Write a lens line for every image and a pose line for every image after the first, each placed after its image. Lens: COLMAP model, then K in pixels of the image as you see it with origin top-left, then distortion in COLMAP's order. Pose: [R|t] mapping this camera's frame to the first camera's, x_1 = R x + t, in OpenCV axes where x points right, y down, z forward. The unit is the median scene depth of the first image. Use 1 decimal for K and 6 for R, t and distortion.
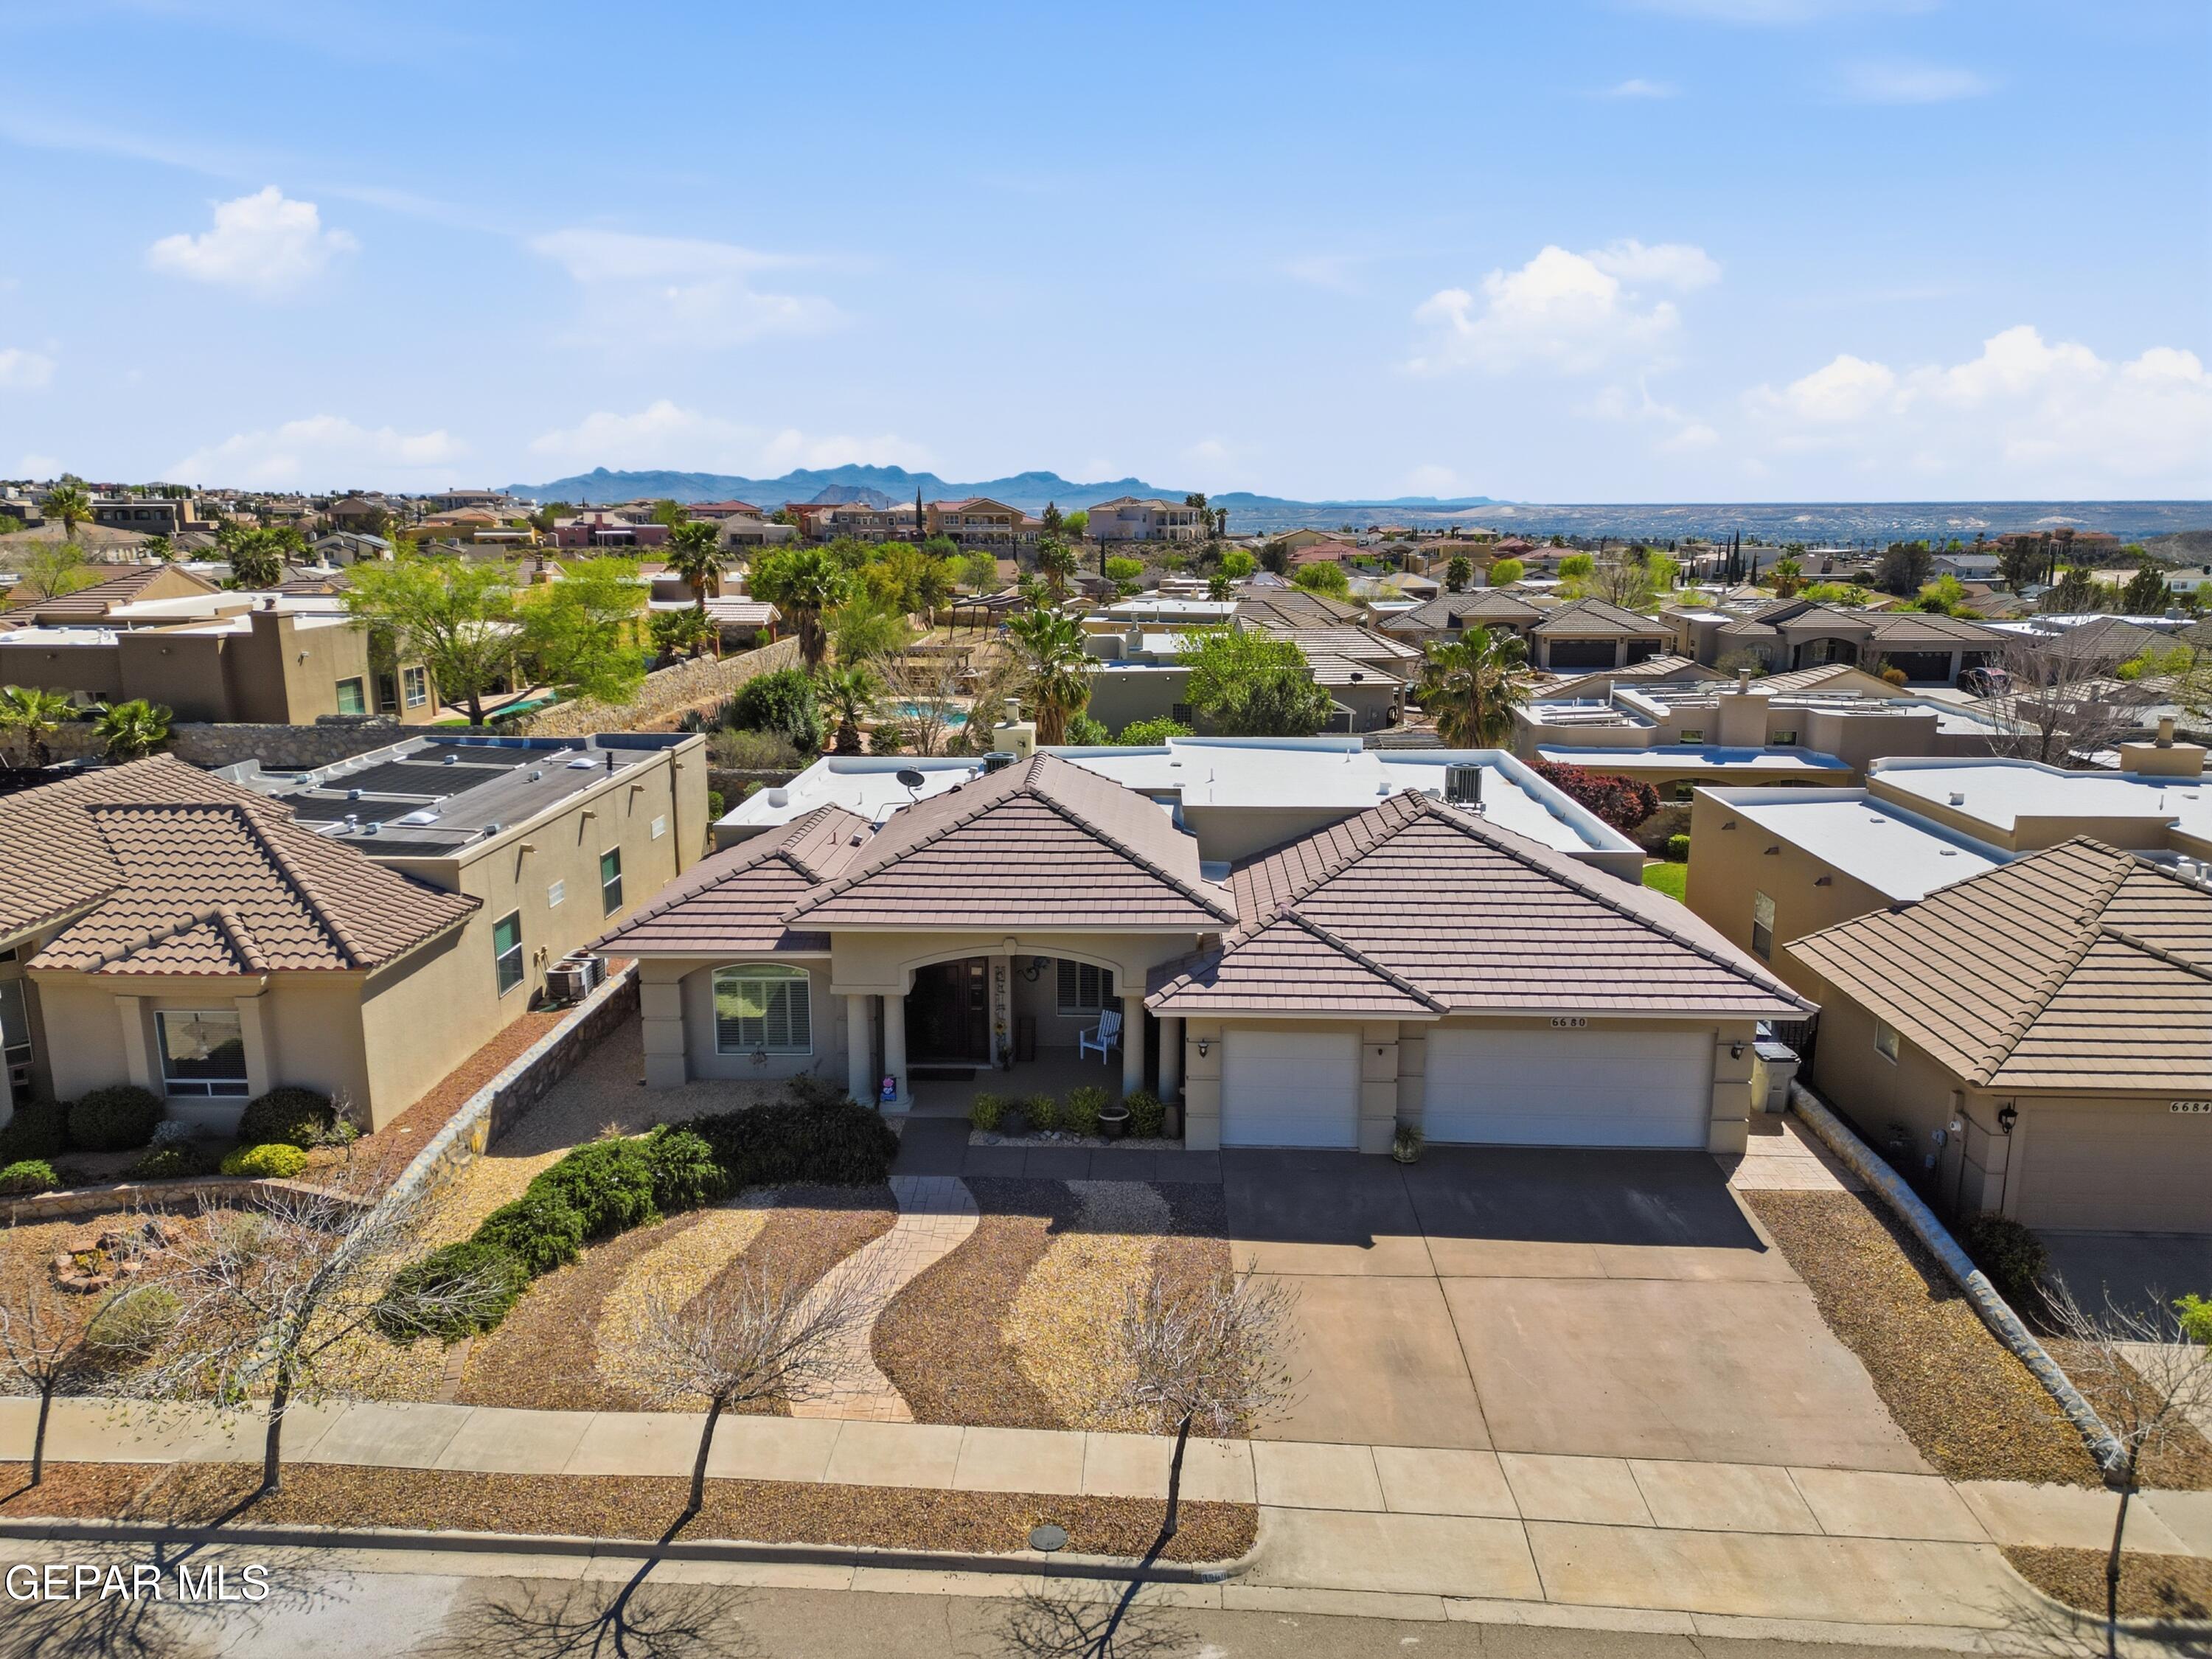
lens RADIAL K [[1548.5, 0, 1100.7], [0, 1548.5, 823.2], [0, 0, 1]] dist [0.063467, -0.048859]
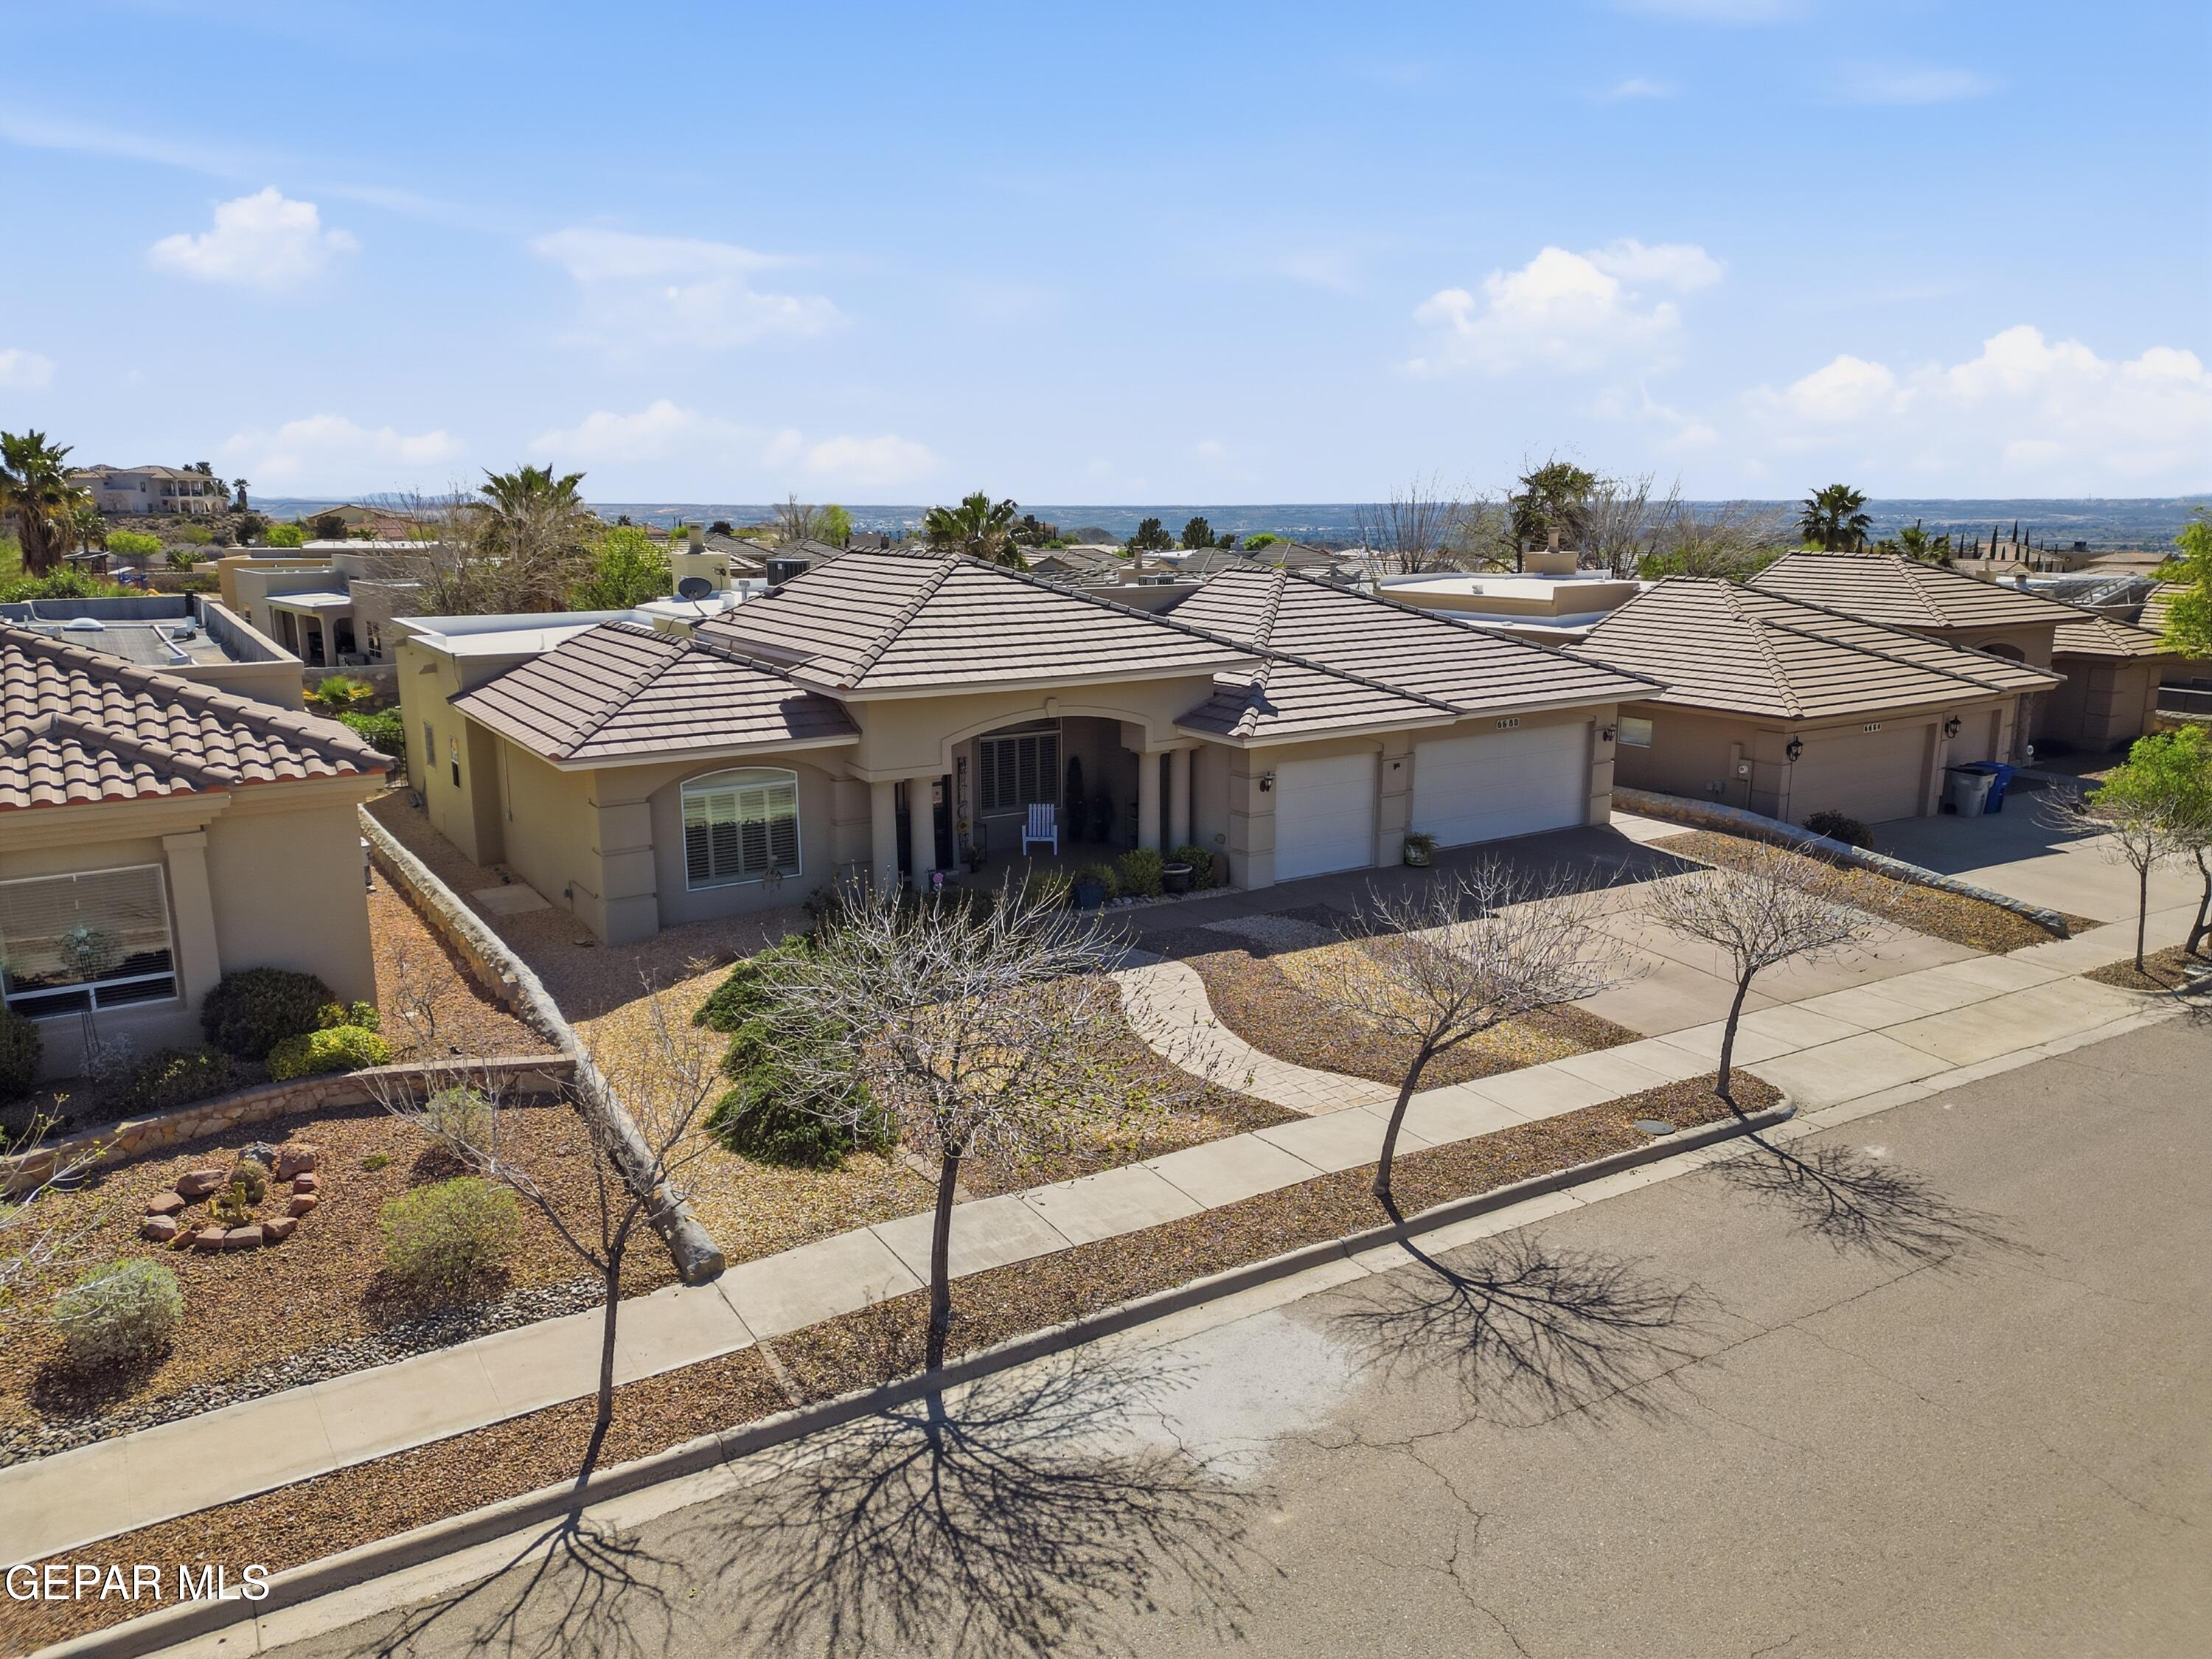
lens RADIAL K [[1548.5, 0, 1105.3], [0, 1548.5, 822.0], [0, 0, 1]] dist [0.063467, -0.048859]
pose [[0.816400, -0.119047, 0.565083, -0.747802], [0.118543, 0.992230, 0.037771, 0.156976], [-0.565189, 0.036150, 0.824169, 0.313952]]
